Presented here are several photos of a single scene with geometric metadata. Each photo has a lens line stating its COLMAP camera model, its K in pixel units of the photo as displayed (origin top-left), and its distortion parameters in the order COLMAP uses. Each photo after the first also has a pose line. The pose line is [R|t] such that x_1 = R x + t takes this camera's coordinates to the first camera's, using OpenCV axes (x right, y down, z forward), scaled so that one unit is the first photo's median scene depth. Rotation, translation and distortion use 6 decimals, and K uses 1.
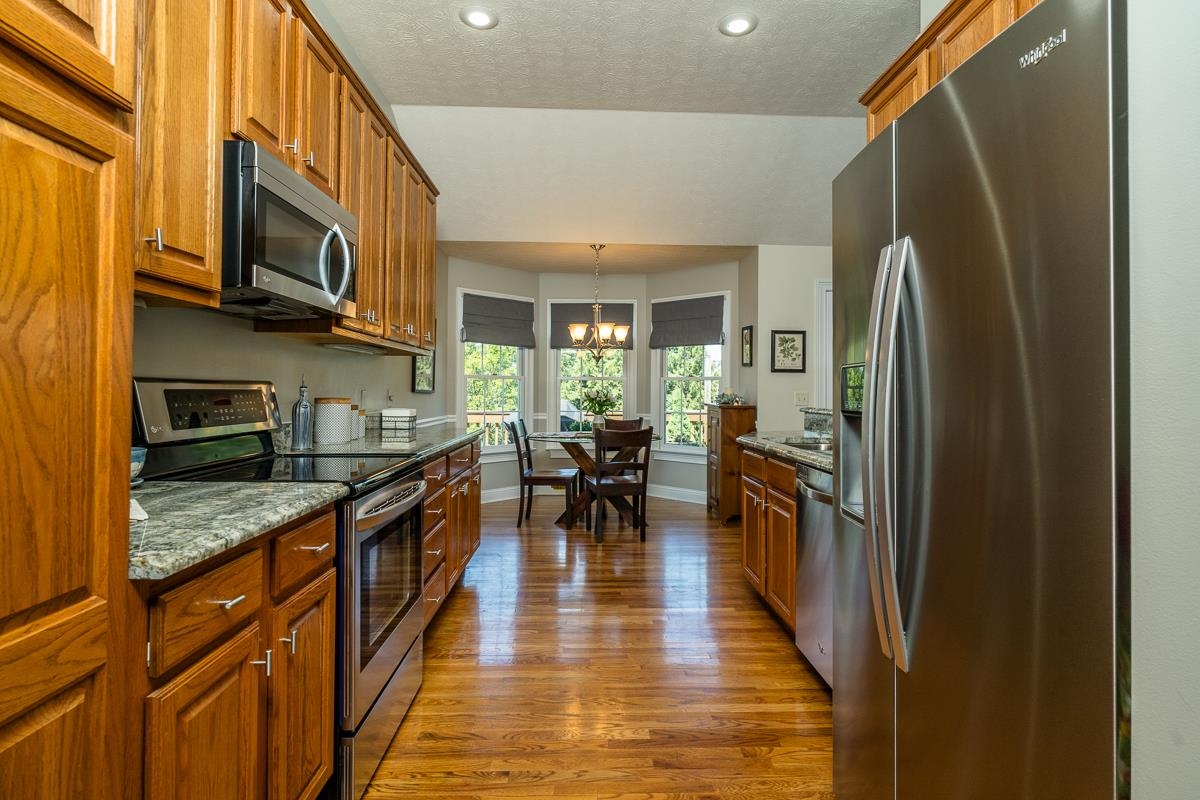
lens RADIAL K [[625.2, 0, 600.0], [0, 625.2, 400.0], [0, 0, 1]] dist [-0.001859, -0.000172]
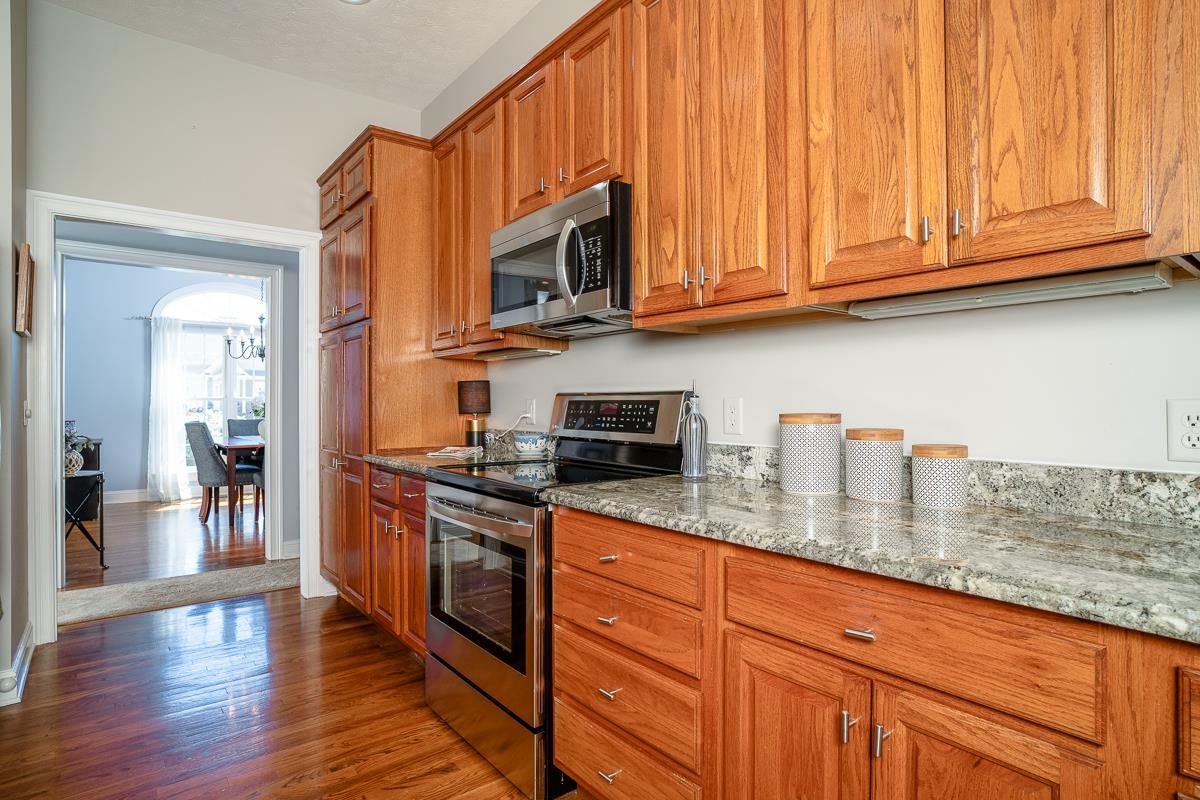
lens RADIAL K [[625.2, 0, 600.0], [0, 625.2, 400.0], [0, 0, 1]] dist [-0.001859, -0.000172]
pose [[-0.806409, 0.001665, -0.591356, 0.099563], [-0.001992, 0.999983, 0.005532, -0.024193], [0.591355, 0.005640, -0.806392, 1.964973]]
